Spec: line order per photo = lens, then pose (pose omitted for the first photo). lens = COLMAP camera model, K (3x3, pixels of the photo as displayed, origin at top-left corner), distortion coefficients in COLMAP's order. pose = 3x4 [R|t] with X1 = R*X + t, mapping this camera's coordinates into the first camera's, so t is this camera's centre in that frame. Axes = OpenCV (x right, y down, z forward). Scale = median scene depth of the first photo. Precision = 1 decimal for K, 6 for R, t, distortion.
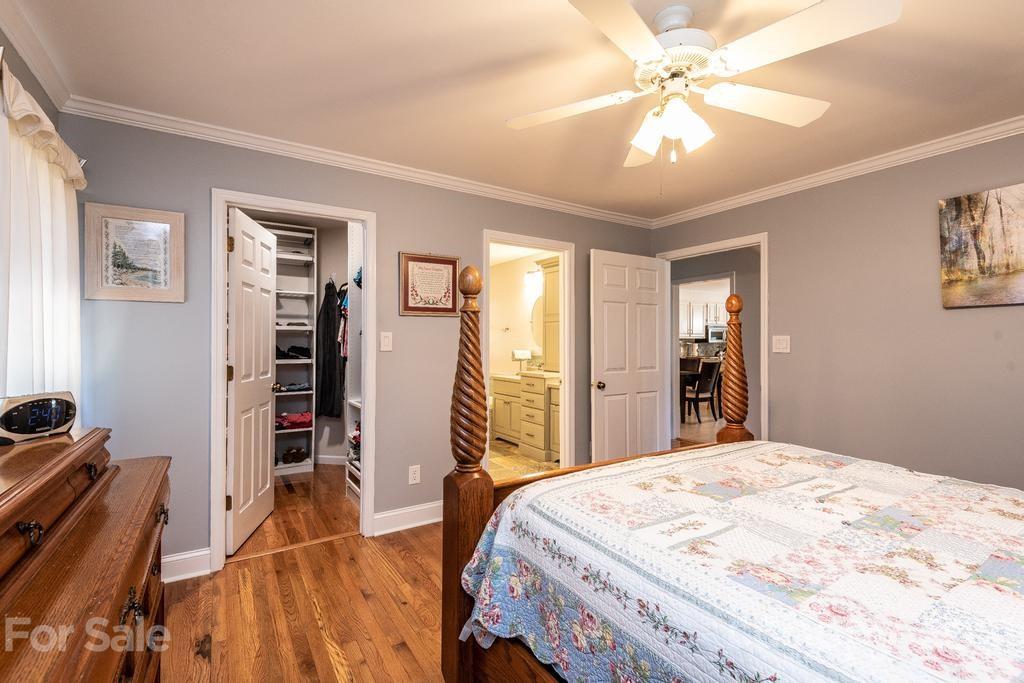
lens RADIAL K [[458.5, 0, 509.8], [0, 458.5, 339.7], [0, 0, 1]] dist [0.010343, -0.000006]
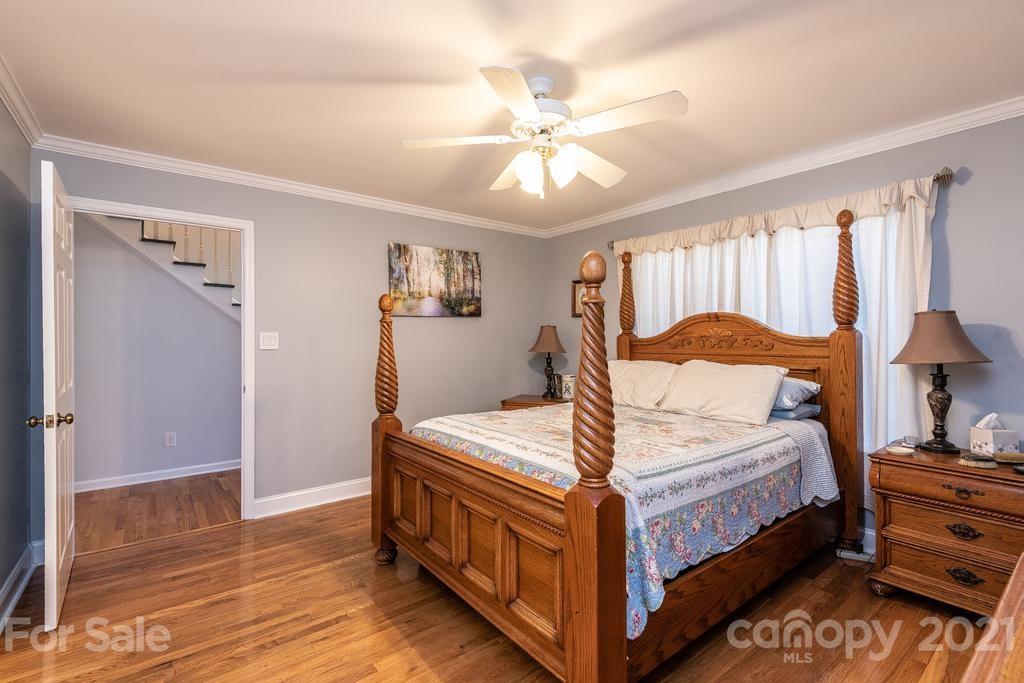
lens RADIAL K [[458.5, 0, 512.7], [0, 458.5, 340.7], [0, 0, 1]] dist [0.010343, -0.000006]
pose [[-0.090830, -0.004337, 0.995857, -0.600192], [-0.003362, 0.999986, 0.004048, 0.005382], [-0.995861, -0.002980, -0.090843, 0.787195]]
